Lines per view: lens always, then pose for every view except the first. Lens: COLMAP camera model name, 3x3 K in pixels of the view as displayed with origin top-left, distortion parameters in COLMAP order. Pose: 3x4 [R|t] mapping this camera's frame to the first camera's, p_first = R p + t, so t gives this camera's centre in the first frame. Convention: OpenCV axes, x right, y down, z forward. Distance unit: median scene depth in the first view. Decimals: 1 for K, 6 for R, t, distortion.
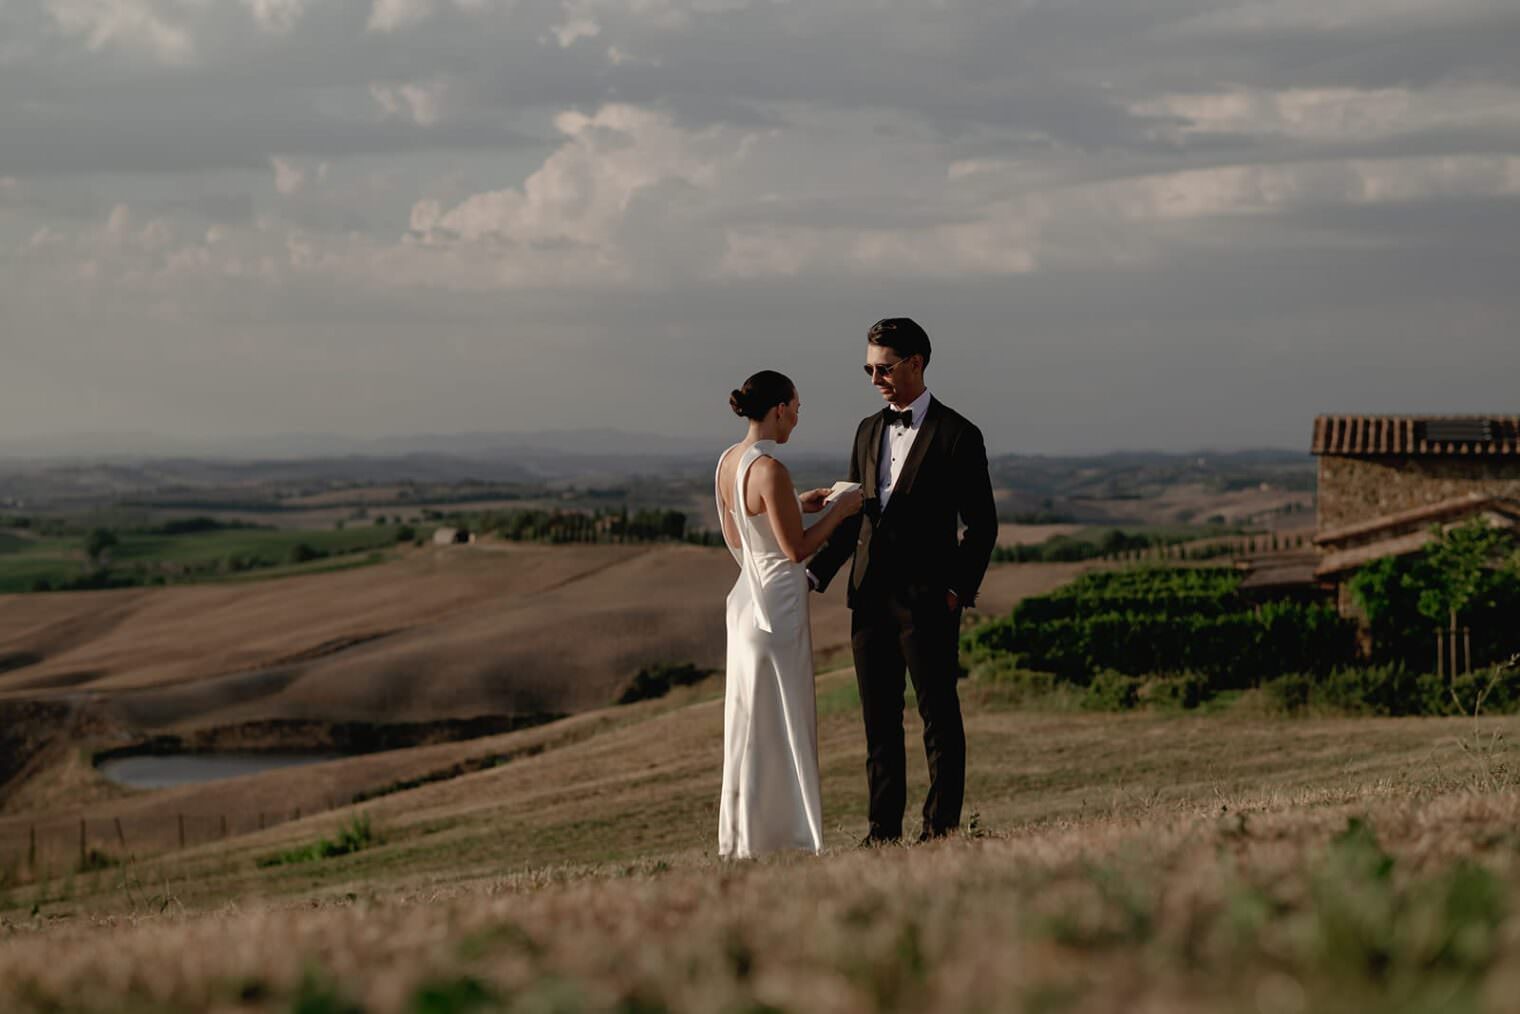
lens RADIAL K [[2586.1, 0, 760.0], [0, 2586.1, 507.0], [0, 0, 1]] dist [0.010787, -0.120267]
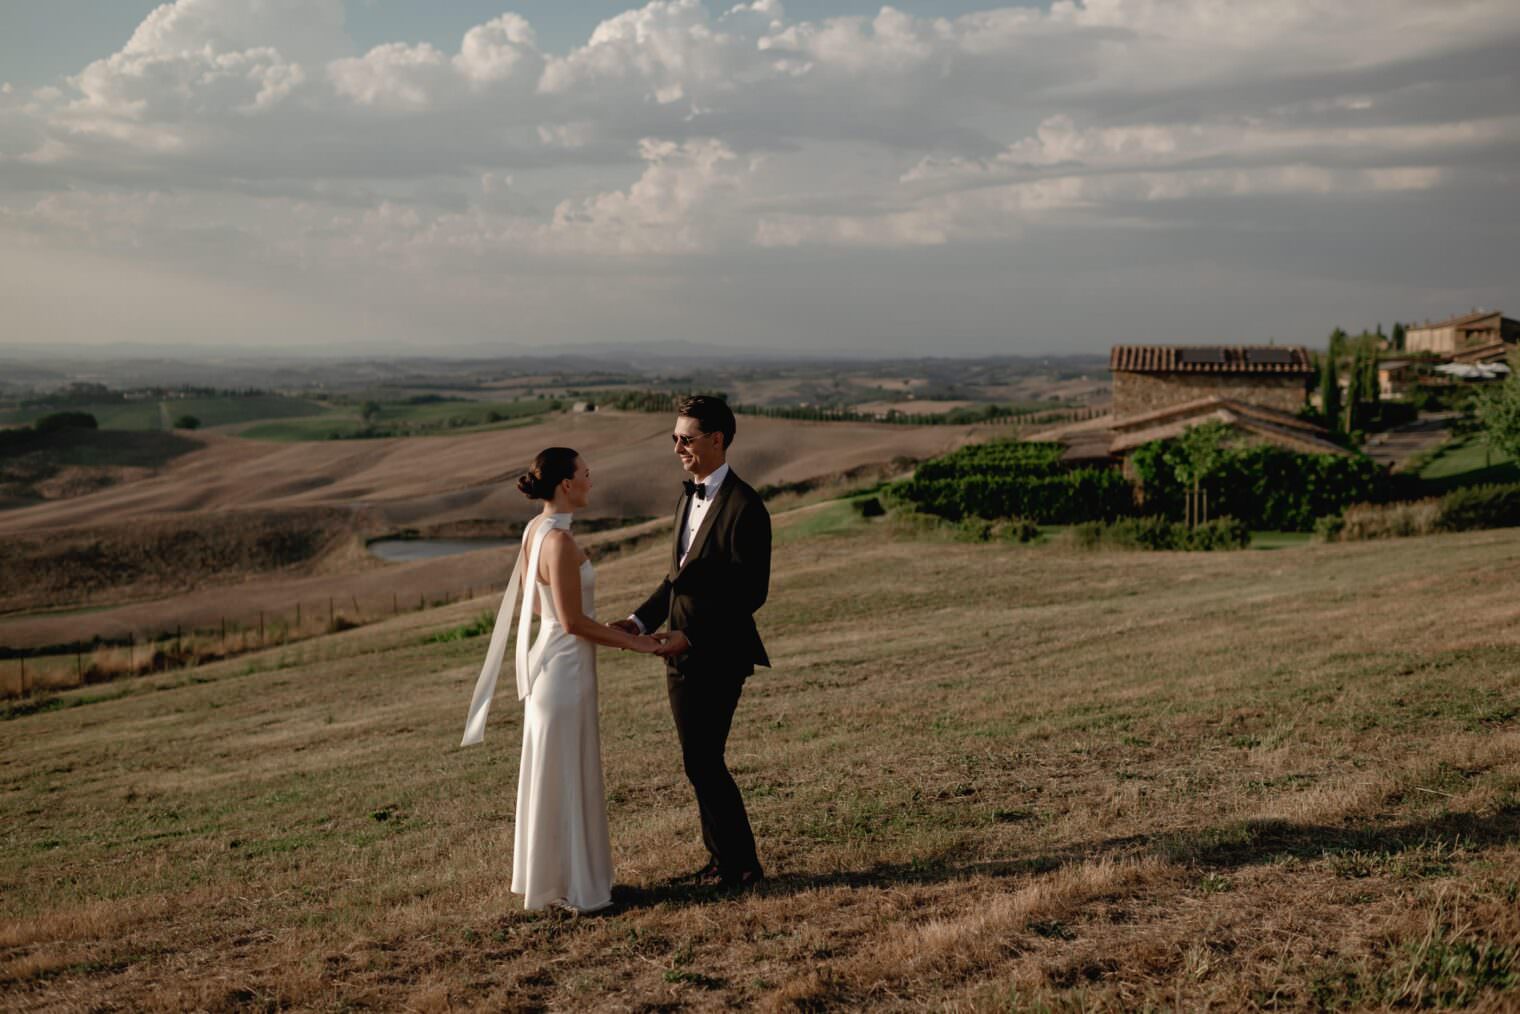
lens RADIAL K [[1559.3, 0, 768.3], [0, 1559.3, 509.8], [0, 0, 1]] dist [0.002434, 0.003218]
pose [[0.999961, 0.004483, -0.007564, 0.014163], [-0.003860, 0.996752, 0.080443, -0.011377], [0.007900, -0.080411, 0.996730, 0.049674]]
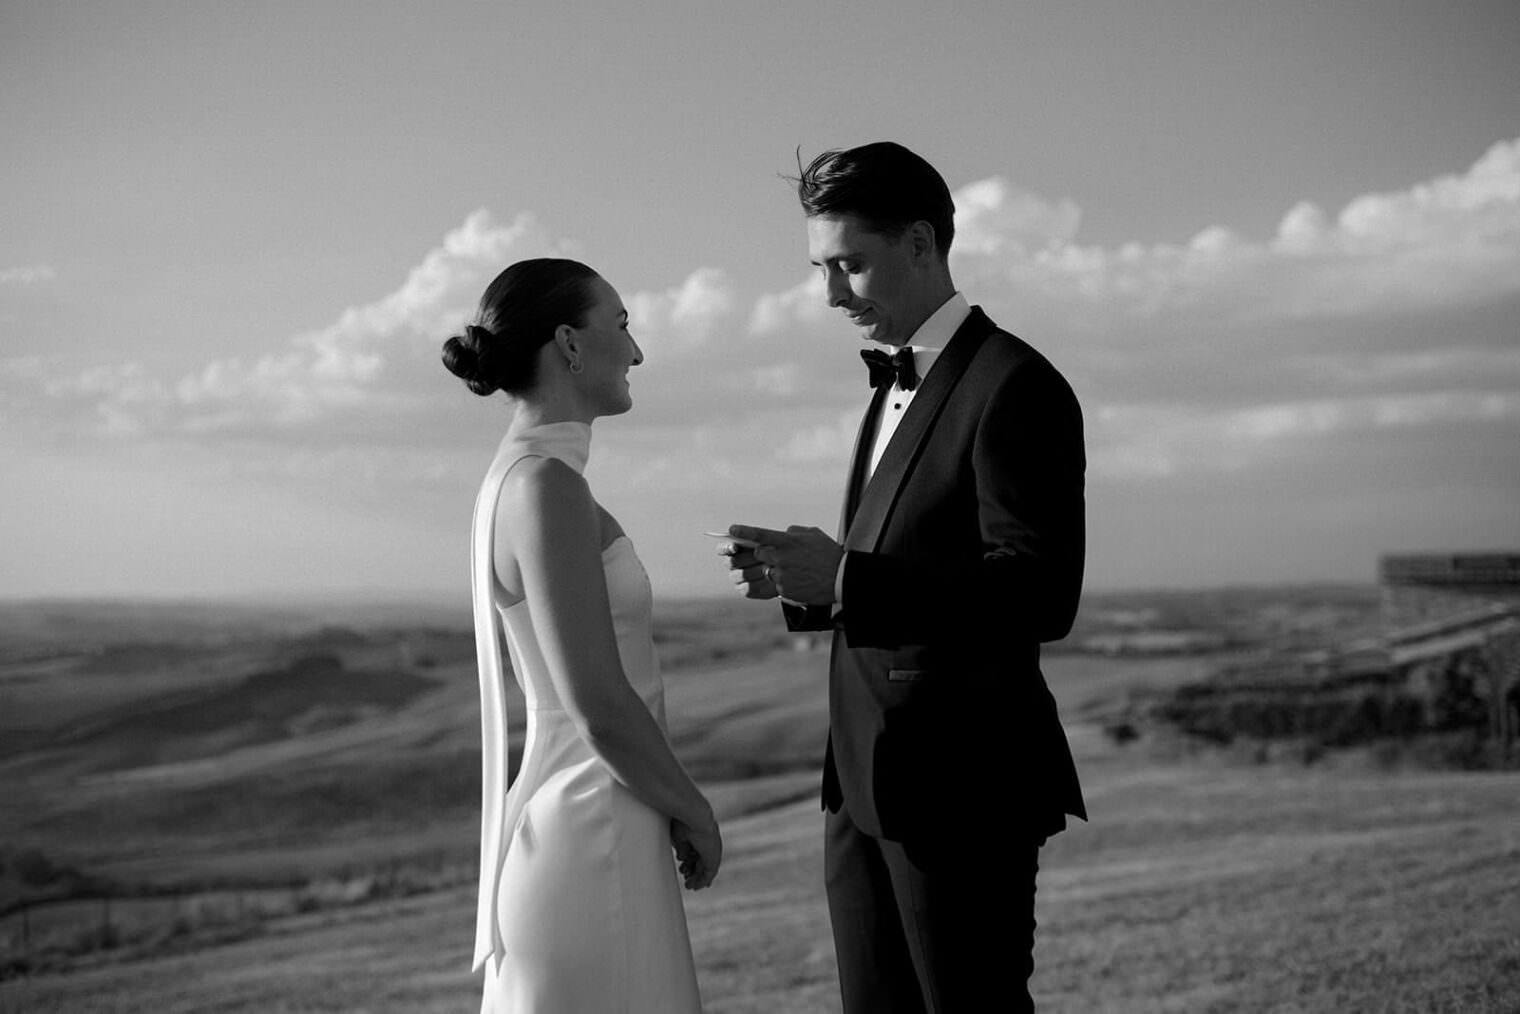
lens RADIAL K [[1556.4, 0, 760.0], [0, 1556.4, 507.0], [0, 0, 1]] dist [-0.086090, 0.024396]
pose [[0.988040, -0.019710, -0.152934, 0.005119], [0.008019, 0.997023, -0.076688, 0.001168], [0.153990, 0.074545, 0.985256, 0.103417]]
